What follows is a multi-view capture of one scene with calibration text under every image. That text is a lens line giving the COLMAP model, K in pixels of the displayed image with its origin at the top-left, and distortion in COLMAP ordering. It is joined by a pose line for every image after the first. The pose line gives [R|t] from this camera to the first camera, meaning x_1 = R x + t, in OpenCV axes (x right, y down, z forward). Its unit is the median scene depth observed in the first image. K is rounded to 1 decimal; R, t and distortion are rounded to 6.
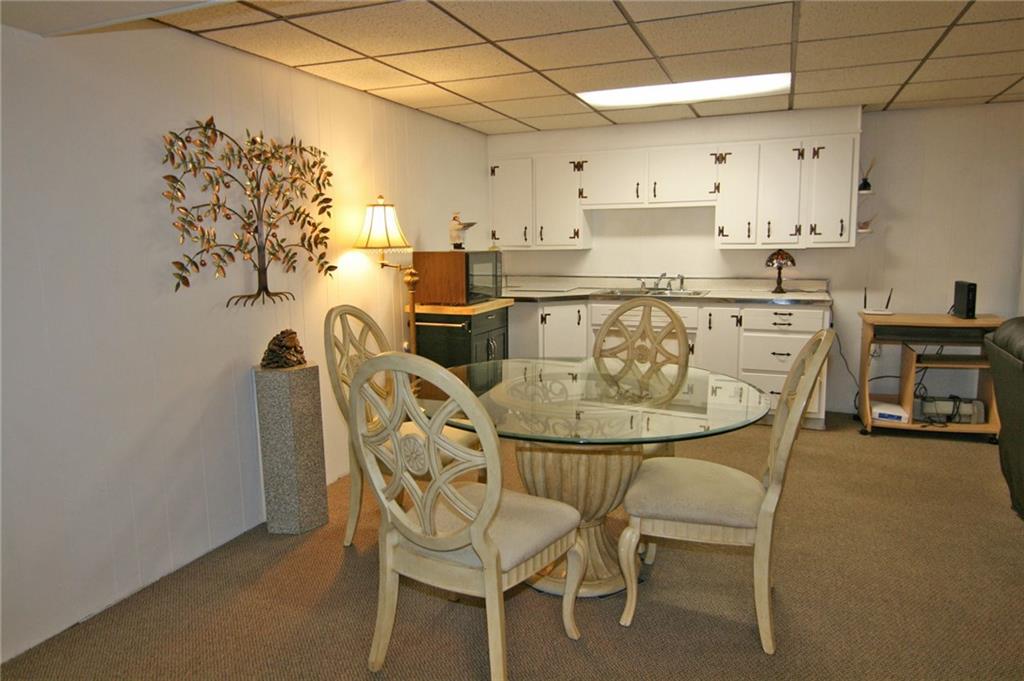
lens RADIAL K [[685.1, 0, 512.0], [0, 685.1, 340.5], [0, 0, 1]] dist [0.005039, 0.000970]
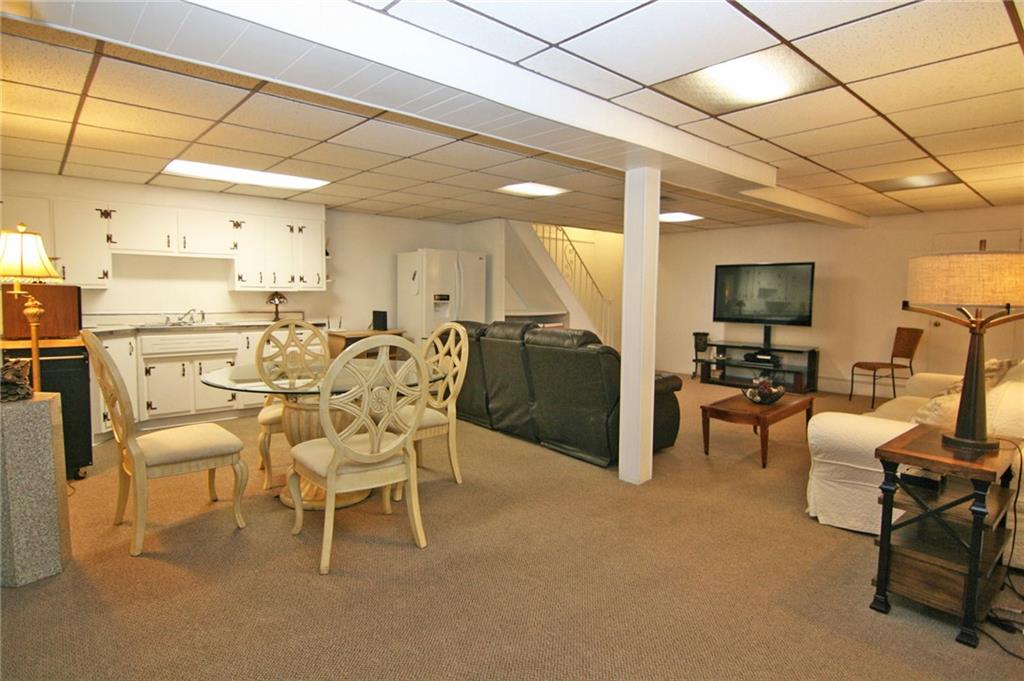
lens RADIAL K [[547.7, 0, 512.0], [0, 547.7, 340.5], [0, 0, 1]] dist [-0.003608, -0.001791]
pose [[0.432678, -0.059084, 0.899610, -0.526139], [0.121441, 0.992575, 0.006782, 0.027133], [-0.893332, 0.106316, 0.436641, 0.064257]]
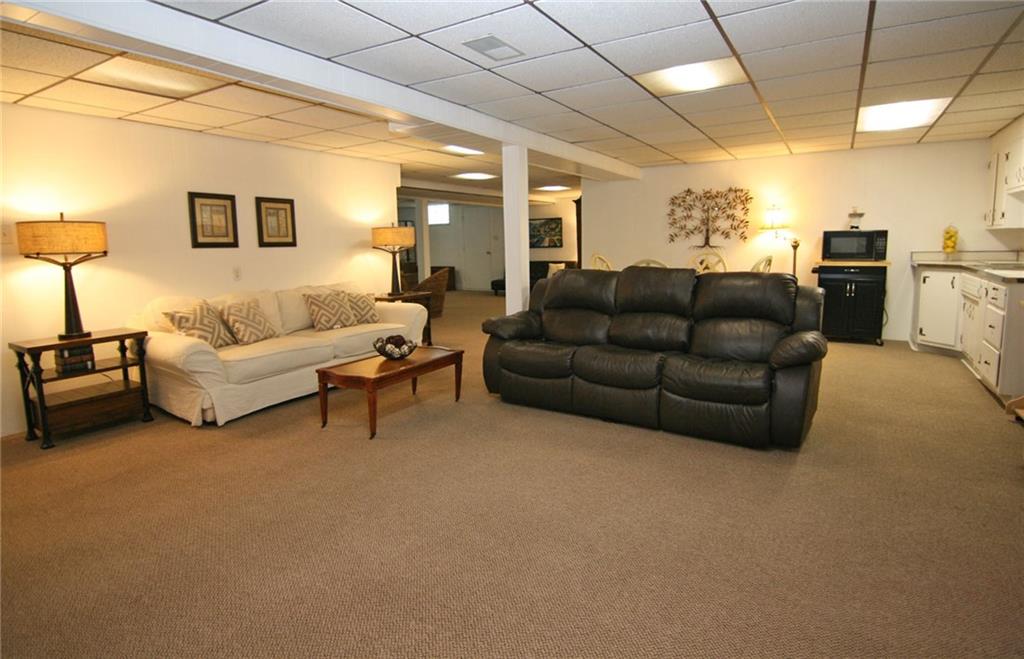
lens RADIAL K [[579.6, 0, 512.0], [0, 579.6, 329.5], [0, 0, 1]] dist [-0.000579, -0.000124]
pose [[-0.166892, 0.165088, -0.972056, 1.646182], [-0.123350, 0.974642, 0.186705, -0.061816], [0.978229, 0.151063, -0.142296, 0.469041]]
